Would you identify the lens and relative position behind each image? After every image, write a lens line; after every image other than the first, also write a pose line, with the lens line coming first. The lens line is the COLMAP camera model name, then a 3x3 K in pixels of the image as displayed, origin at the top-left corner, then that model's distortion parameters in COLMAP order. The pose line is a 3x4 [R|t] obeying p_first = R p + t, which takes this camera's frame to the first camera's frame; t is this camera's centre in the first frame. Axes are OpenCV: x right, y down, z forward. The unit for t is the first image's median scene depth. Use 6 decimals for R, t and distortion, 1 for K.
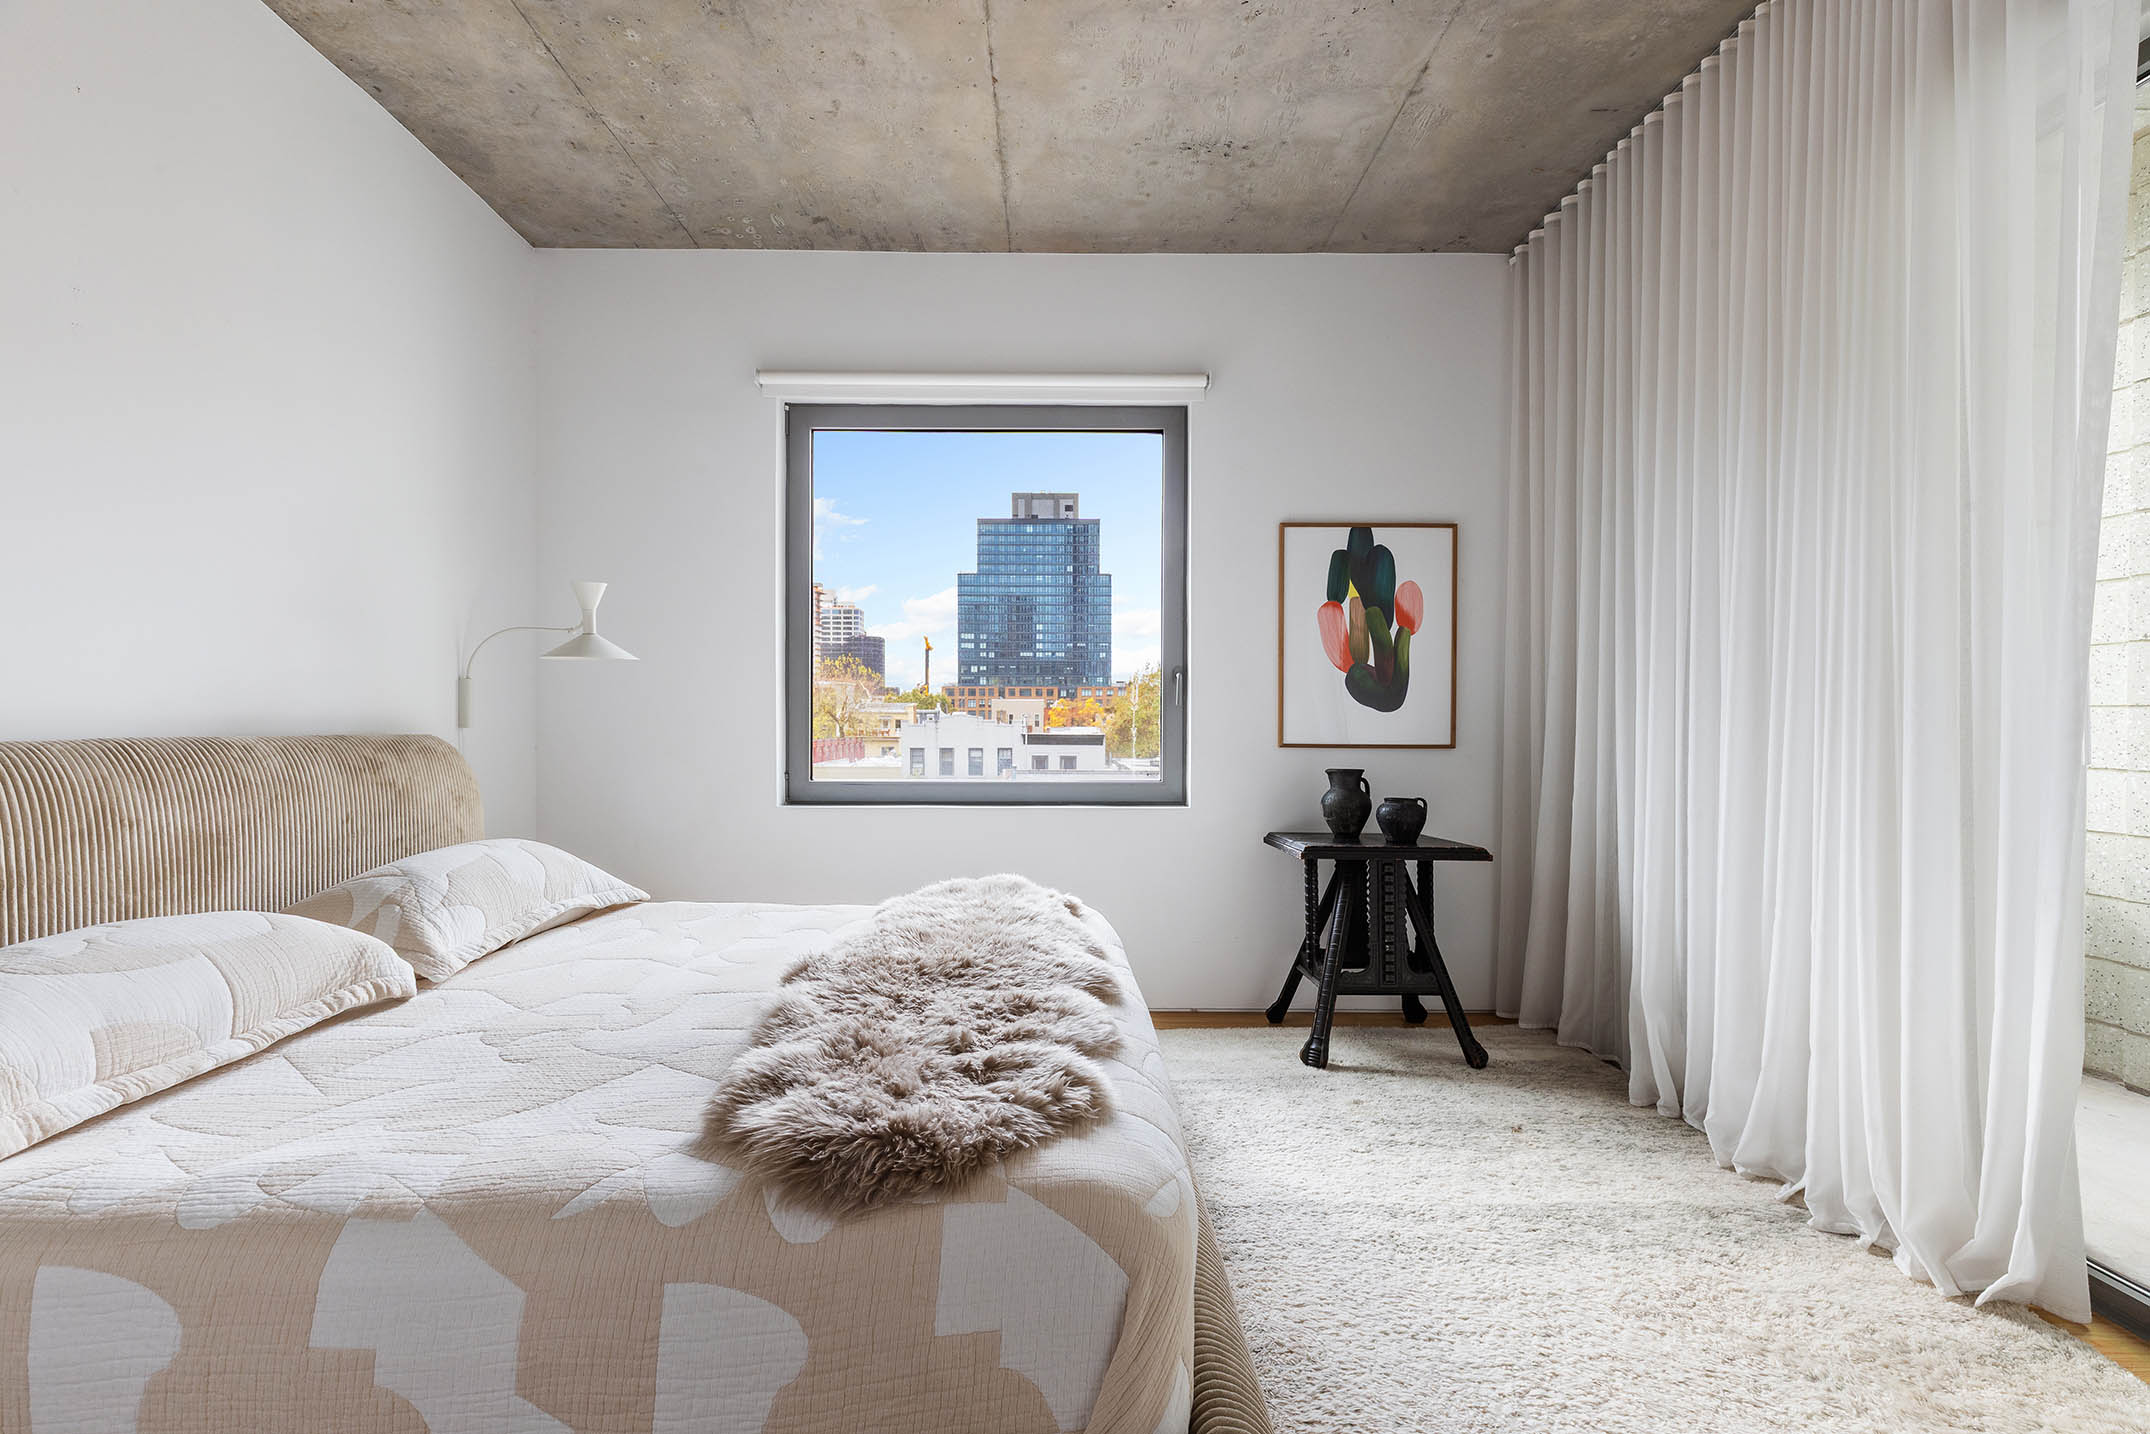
lens RADIAL K [[970.5, 0, 1075.0], [0, 970.5, 717.0], [0, 0, 1]] dist [-0.000303, -0.000018]
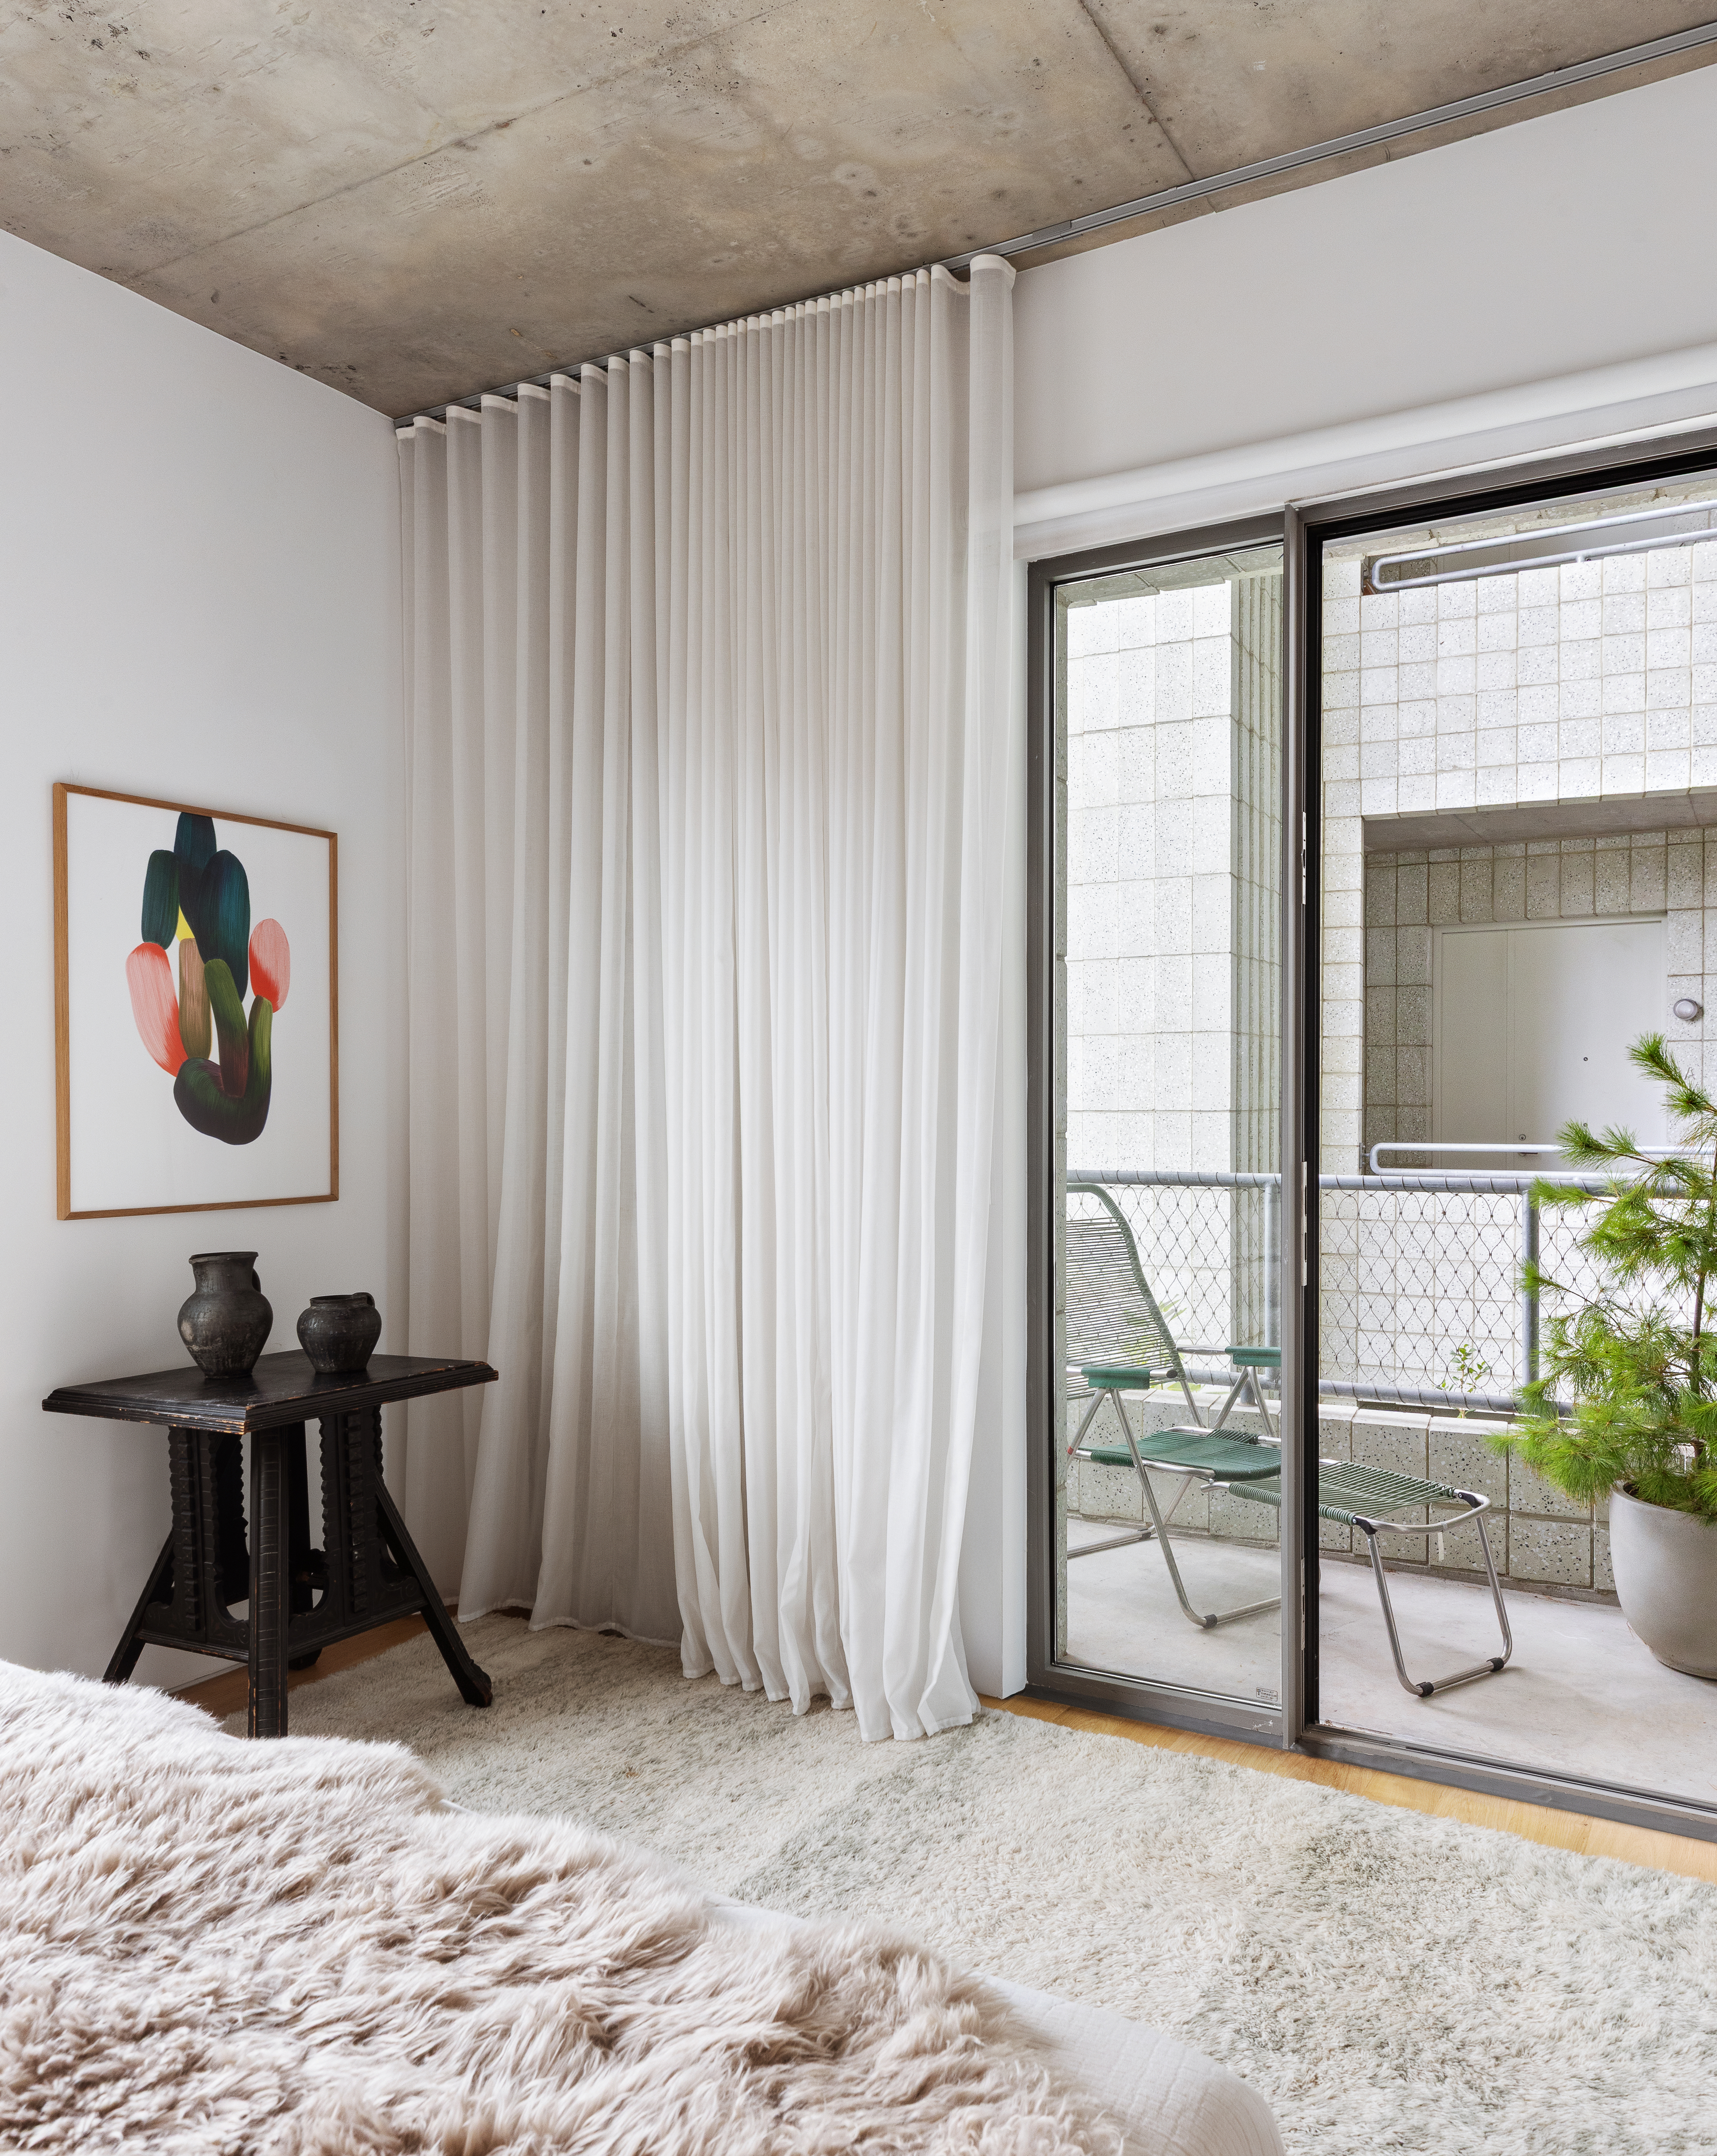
lens RADIAL K [[1539.9, 0, 859.2], [0, 1539.9, 1107.6], [0, 0, 1]] dist [0.002650, -0.000098]
pose [[0.516295, -0.009212, 0.856361, -0.292027], [-0.006466, 0.999872, 0.014654, -0.045878], [-0.856386, -0.013103, 0.516169, 0.230066]]
